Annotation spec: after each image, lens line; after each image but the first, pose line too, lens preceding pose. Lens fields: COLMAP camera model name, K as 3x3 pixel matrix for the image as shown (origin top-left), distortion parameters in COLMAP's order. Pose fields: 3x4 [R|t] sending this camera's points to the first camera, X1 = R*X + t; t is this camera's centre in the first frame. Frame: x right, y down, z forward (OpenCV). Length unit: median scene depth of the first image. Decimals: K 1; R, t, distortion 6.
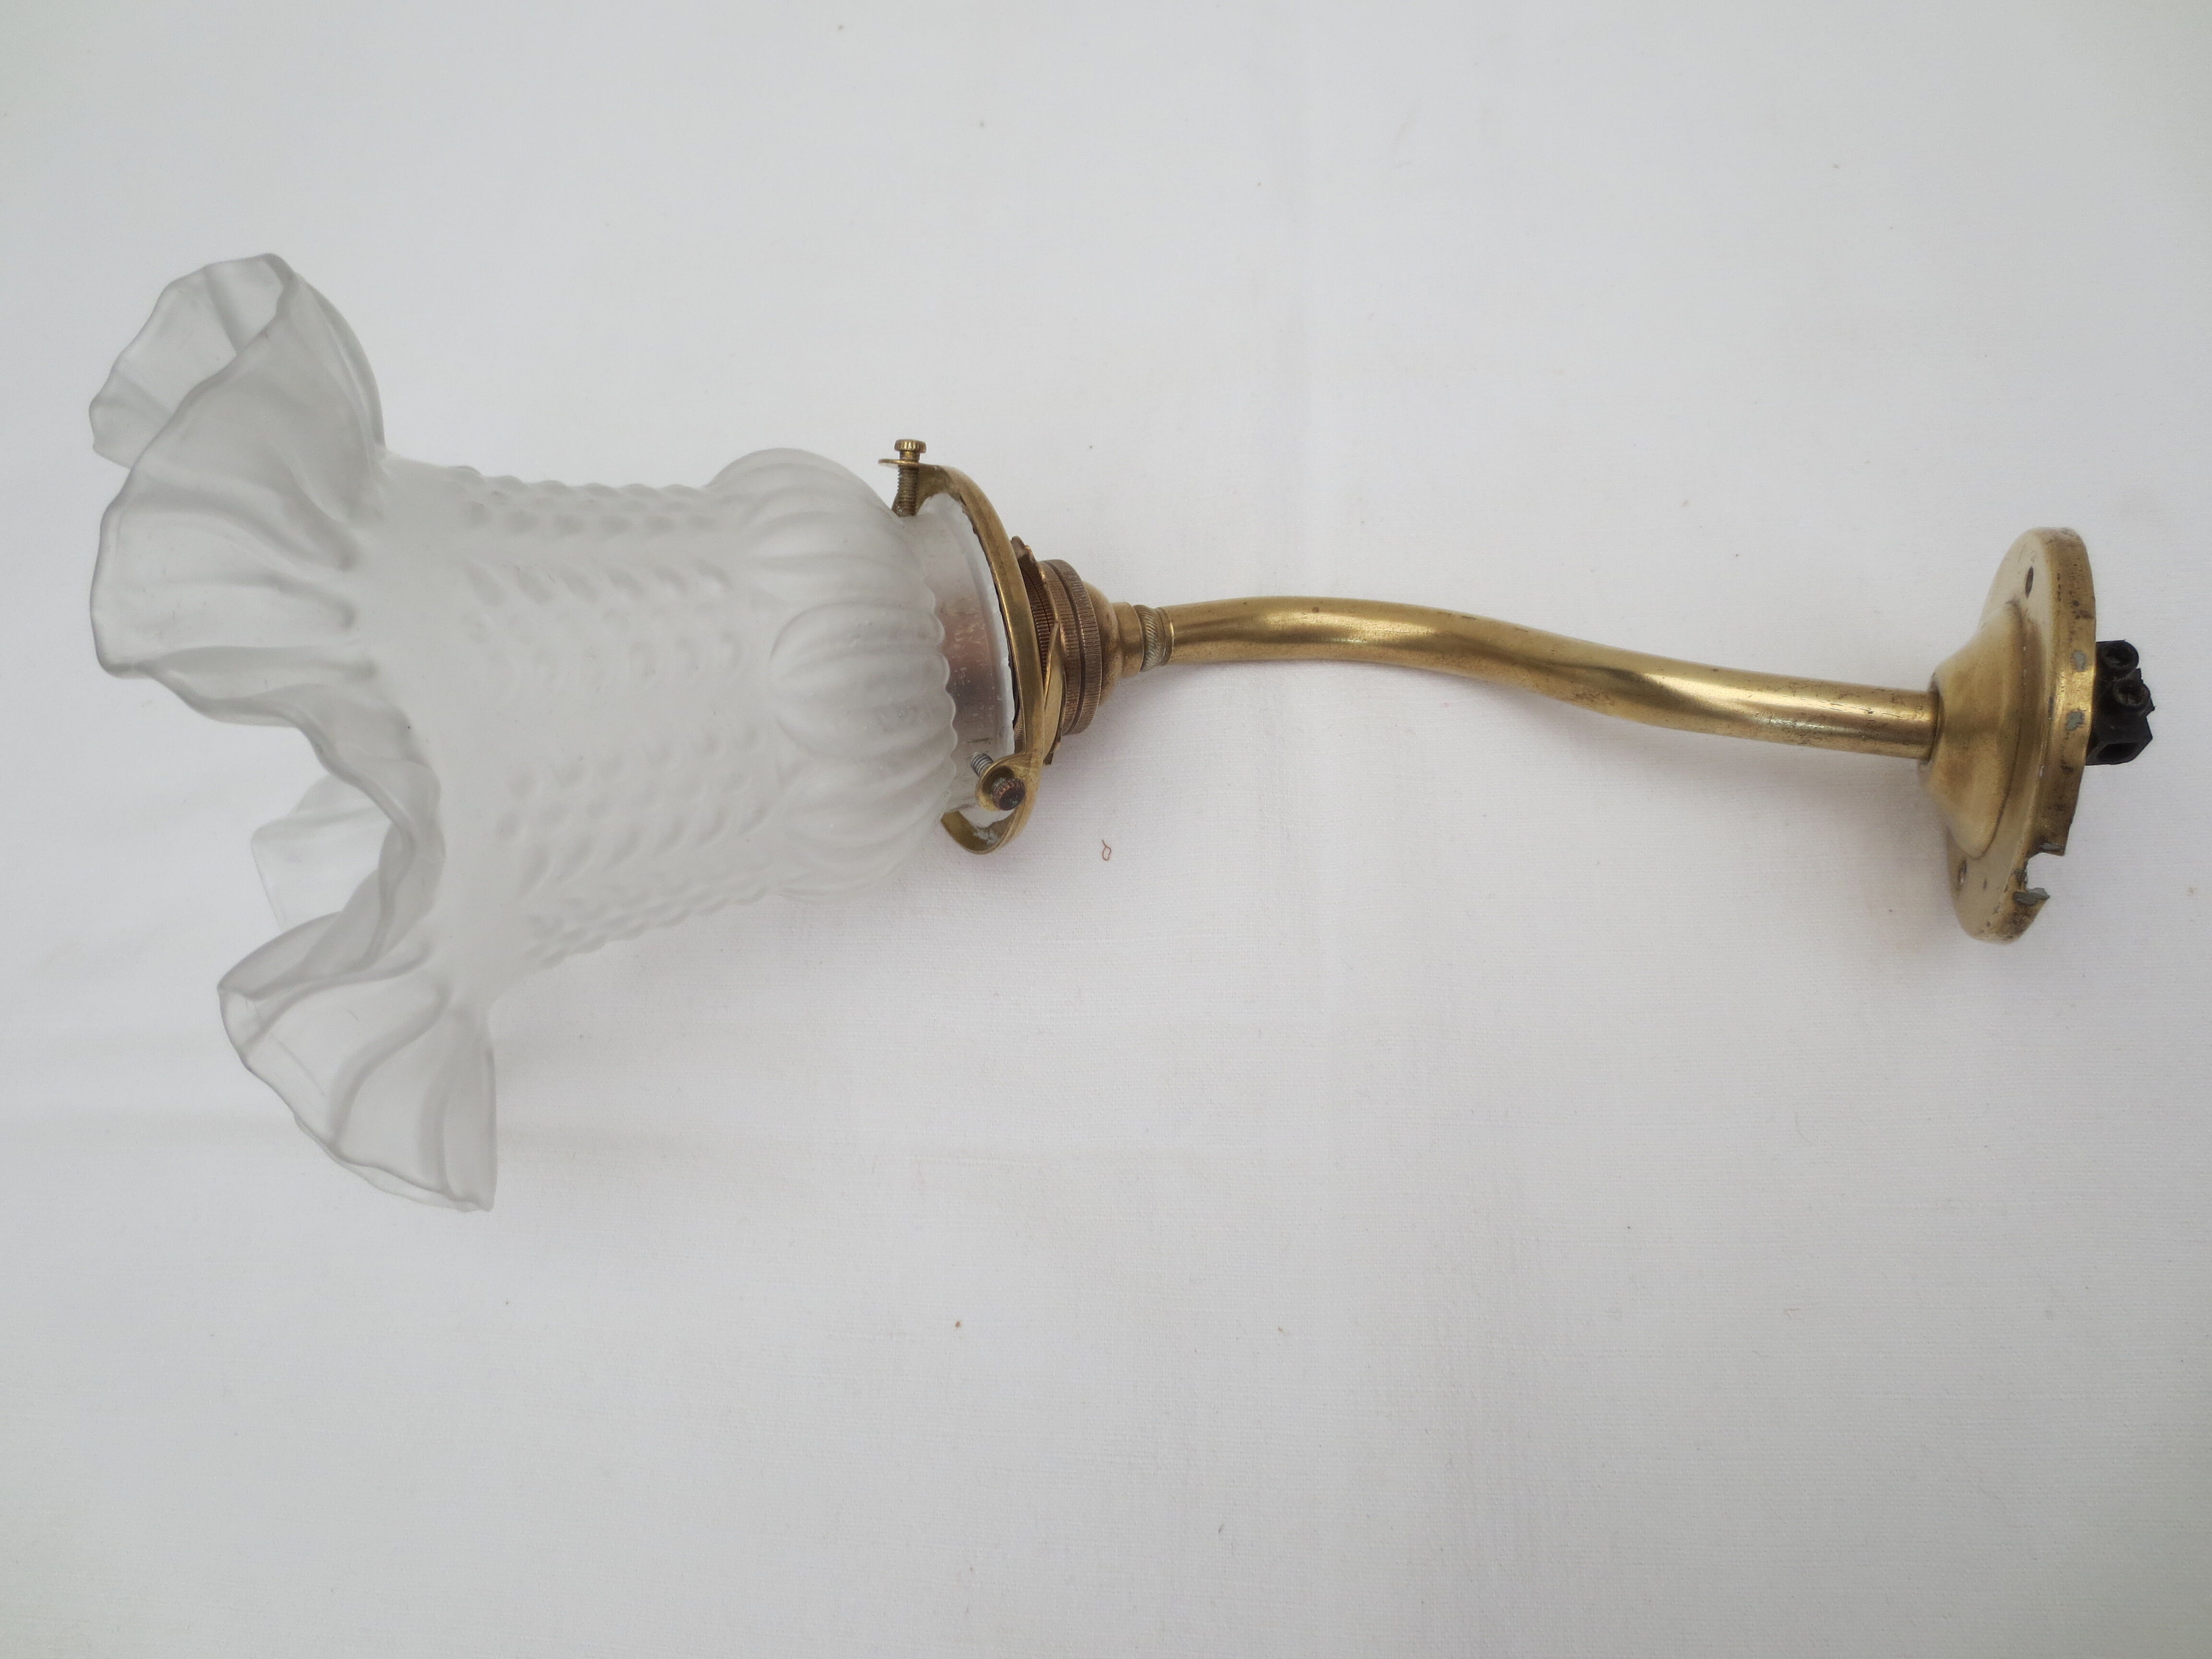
lens RADIAL K [[1539.7, 0, 1102.9], [0, 1539.7, 839.6], [0, 0, 1]] dist [-0.036670, 0.008659]
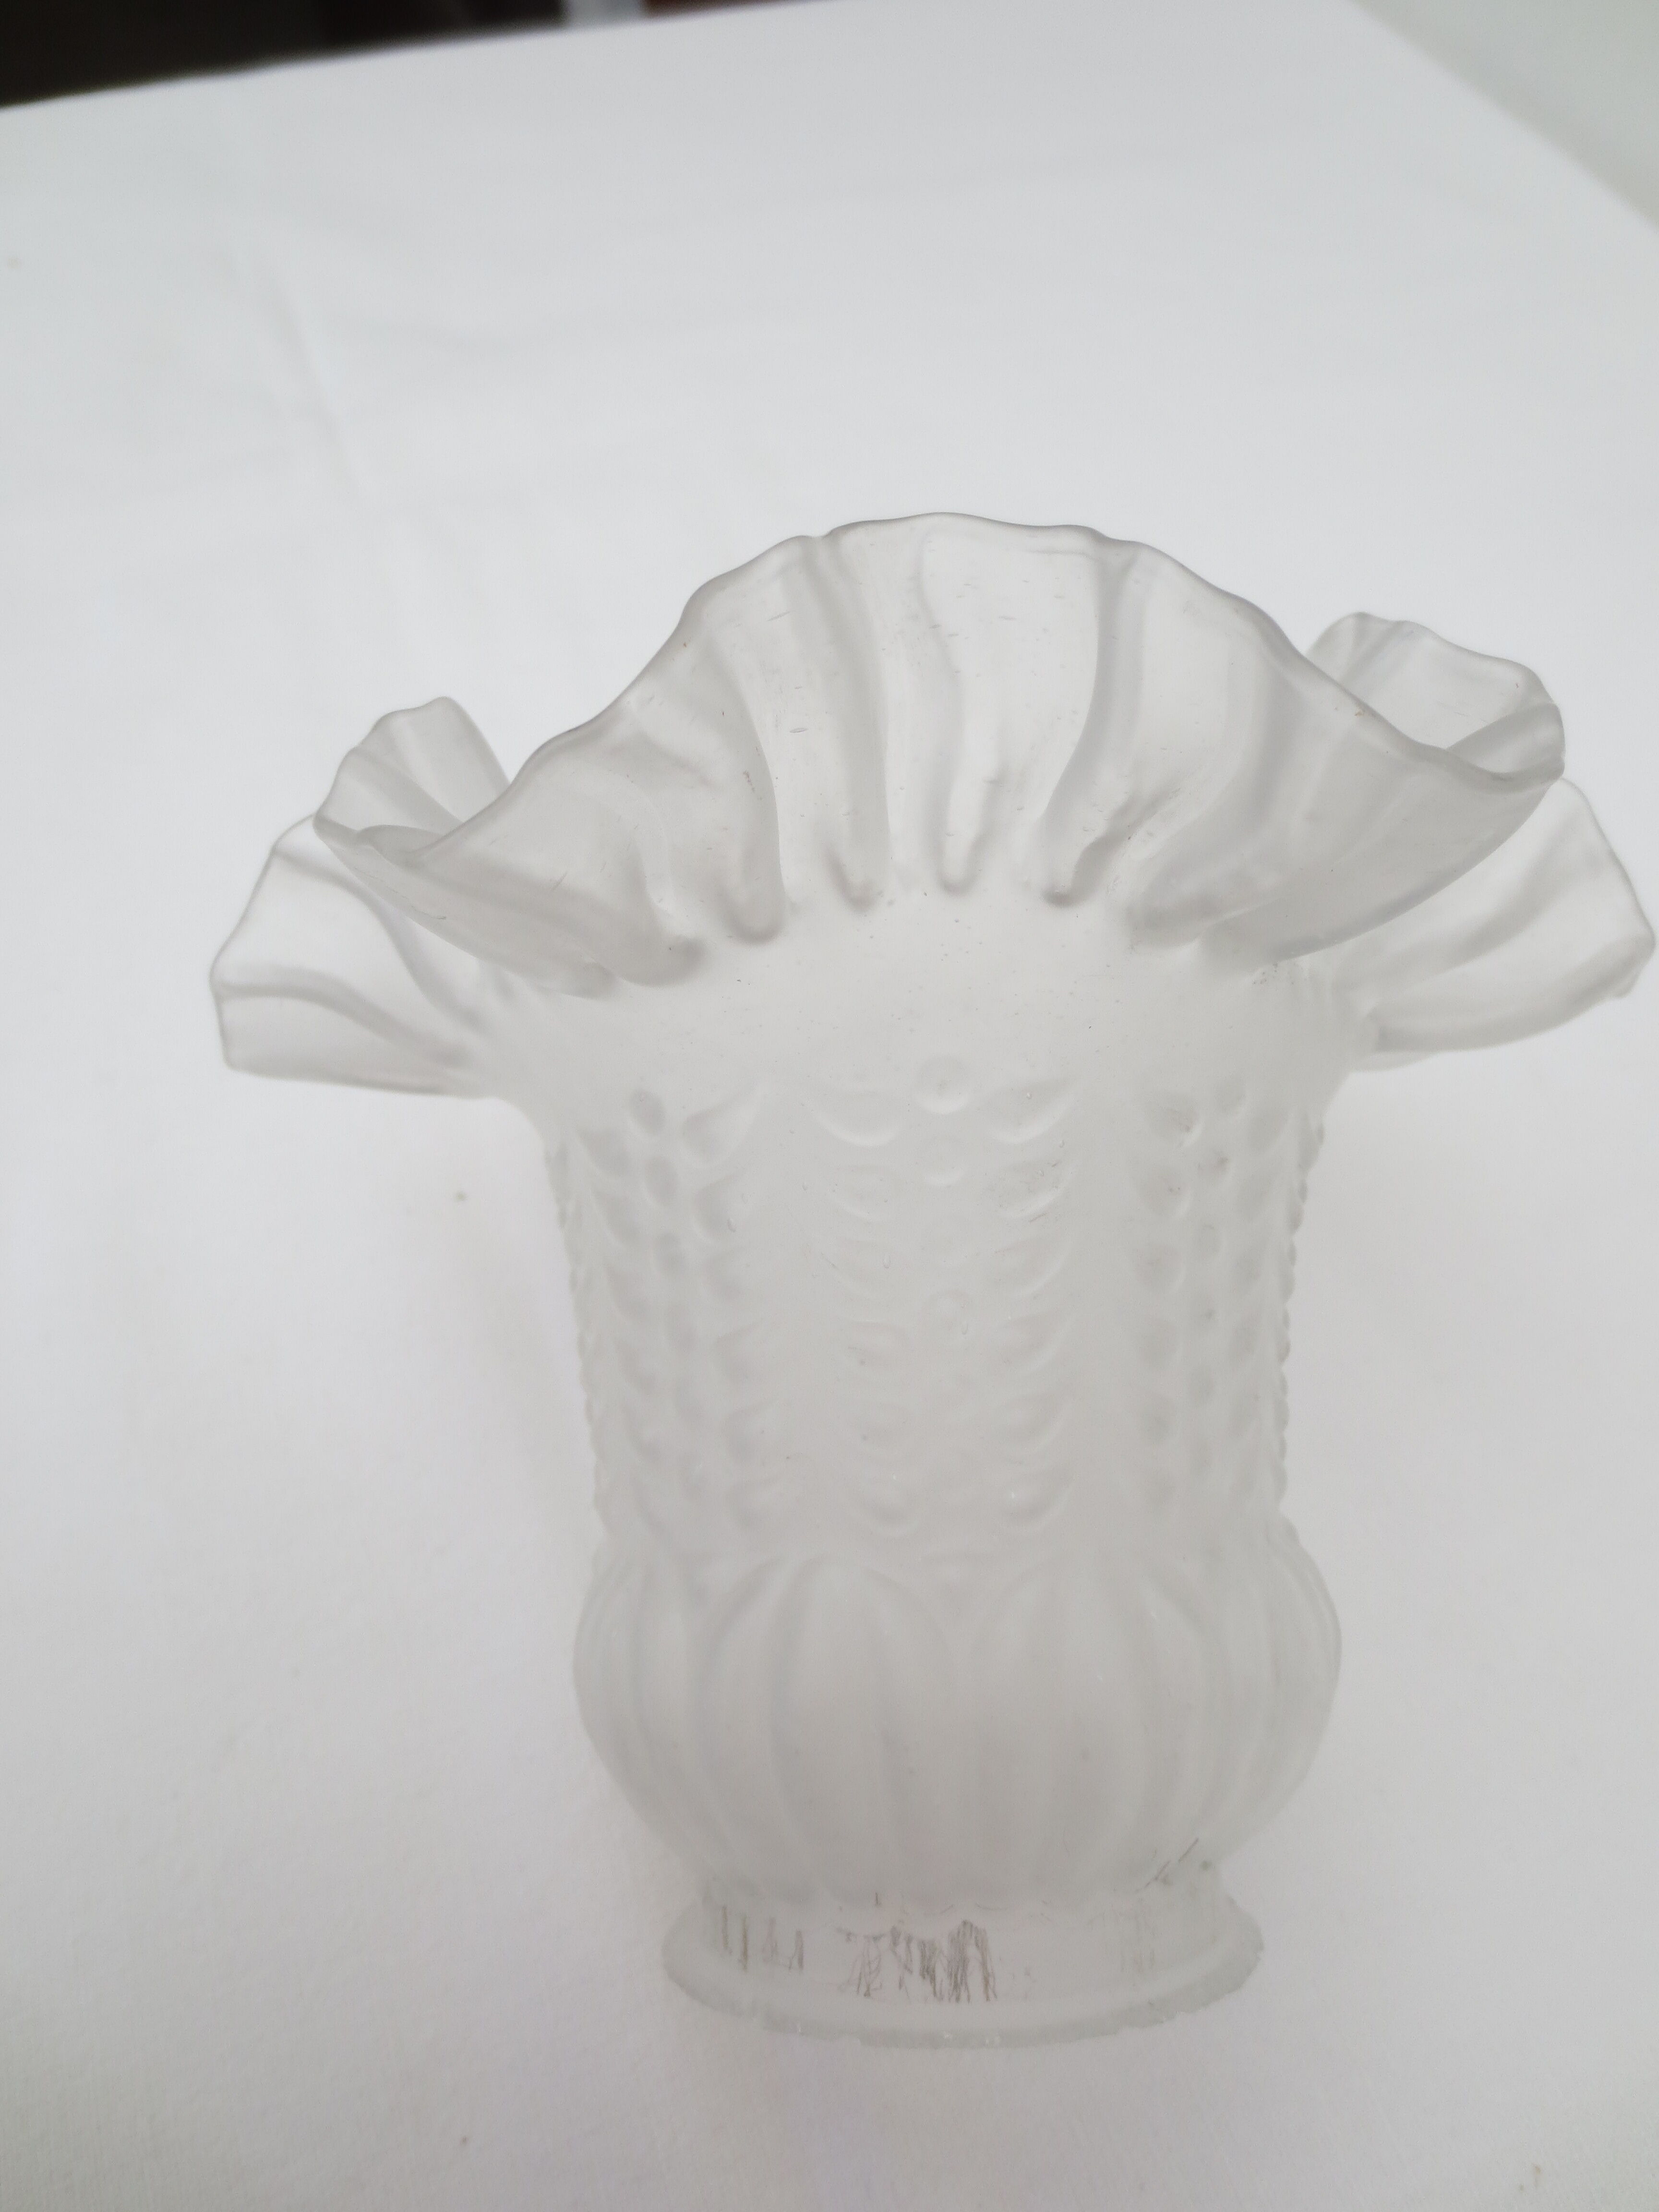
lens RADIAL K [[1539.7, 0, 831.8], [0, 1539.7, 1109.8], [0, 0, 1]] dist [-0.036670, 0.008659]
pose [[-0.222884, 0.855405, -0.467552, -0.099684], [-0.949104, -0.080924, 0.304388, -0.271270], [0.222539, 0.511599, 0.829906, 0.464349]]
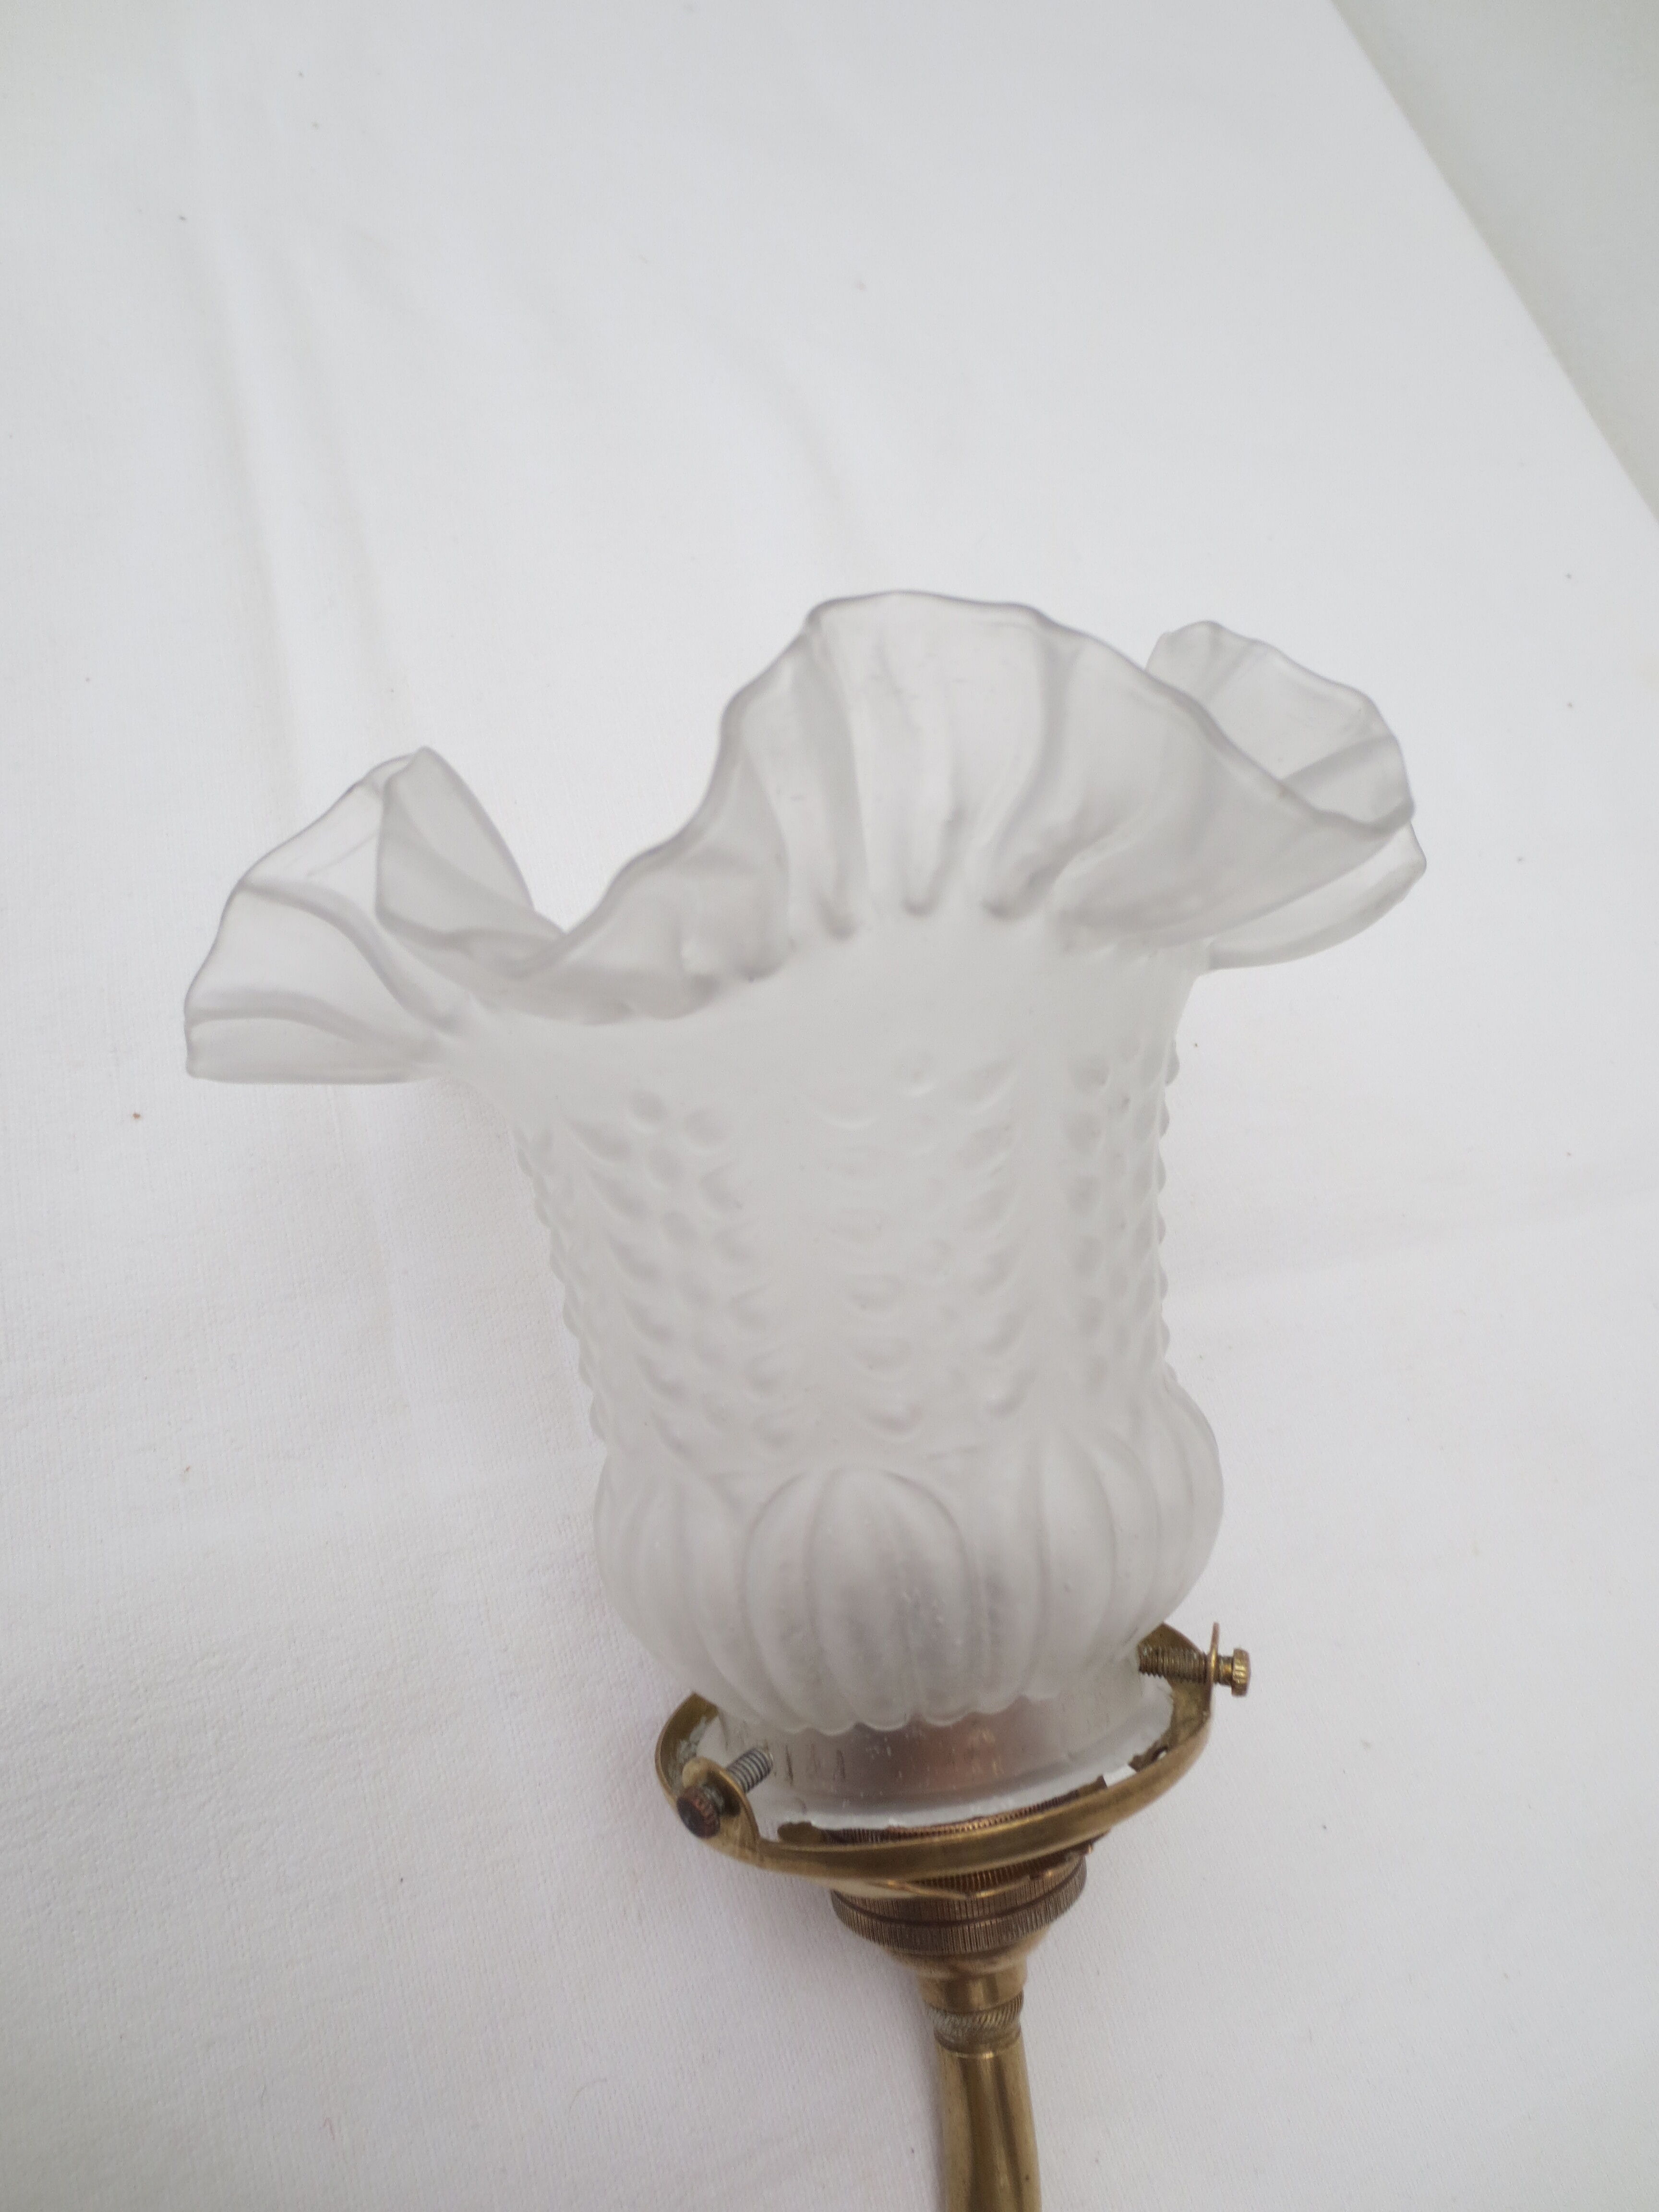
lens RADIAL K [[1539.7, 0, 820.8], [0, 1539.7, 1112.7], [0, 0, 1]] dist [-0.036670, 0.008659]
pose [[-0.059787, 0.931210, -0.359548, -0.121835], [-0.994310, -0.023744, 0.103841, -0.162489], [0.088161, 0.363710, 0.927331, 0.312772]]
